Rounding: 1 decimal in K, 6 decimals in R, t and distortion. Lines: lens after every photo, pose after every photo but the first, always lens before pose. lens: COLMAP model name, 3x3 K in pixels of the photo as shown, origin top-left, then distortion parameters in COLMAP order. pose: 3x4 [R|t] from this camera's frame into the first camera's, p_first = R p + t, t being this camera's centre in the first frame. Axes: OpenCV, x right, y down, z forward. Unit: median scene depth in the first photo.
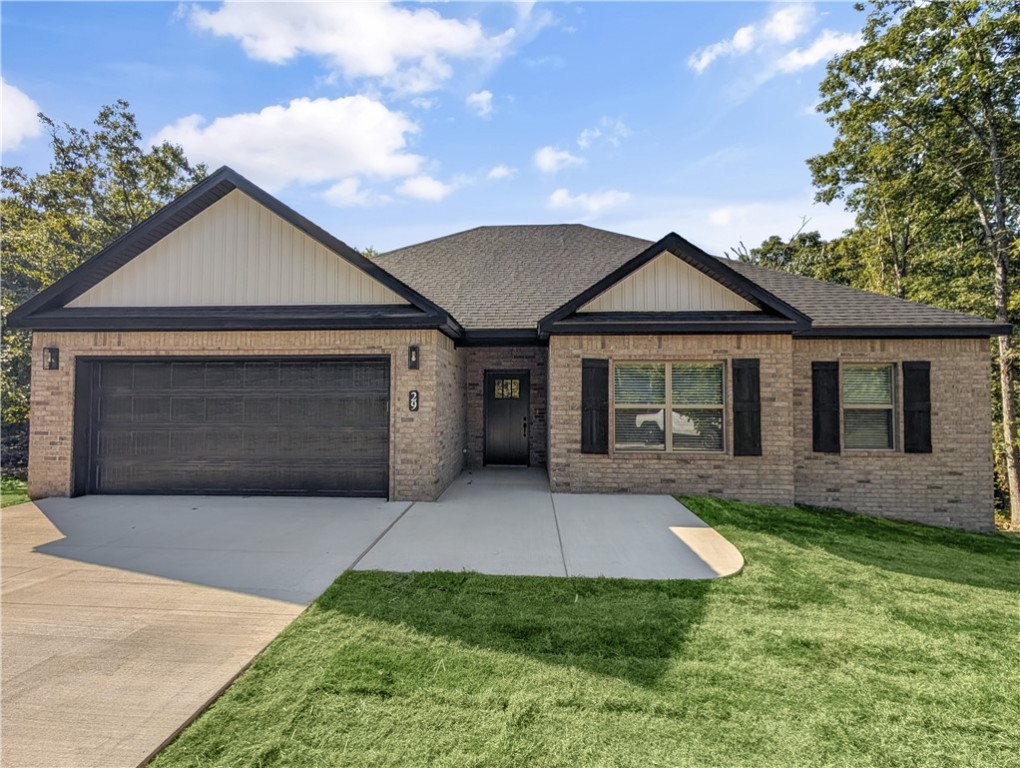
lens RADIAL K [[395.0, 0, 510.8], [0, 395.0, 393.1], [0, 0, 1]] dist [0.000551, 0.000016]
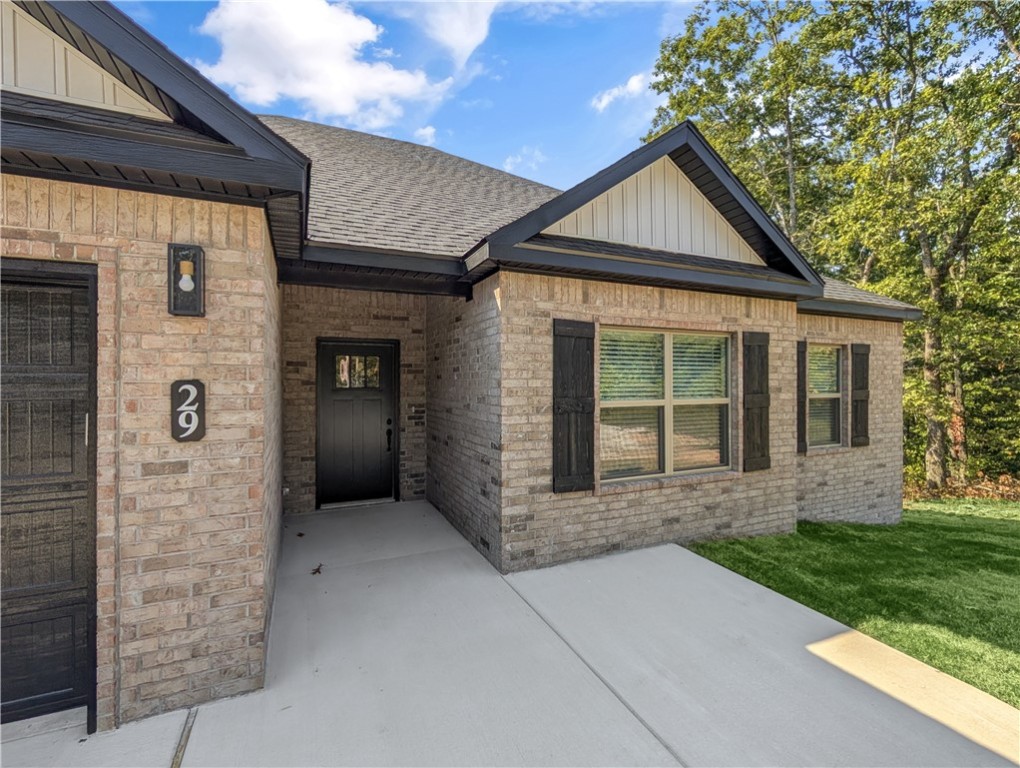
lens RADIAL K [[450.2, 0, 510.0], [0, 450.2, 384.0], [0, 0, 1]] dist [0.000617, 0.000067]
pose [[0.903361, -0.006355, 0.428835, -0.140400], [-0.002281, 0.999805, 0.019620, -0.009587], [-0.428876, -0.018702, 0.903170, 0.465283]]
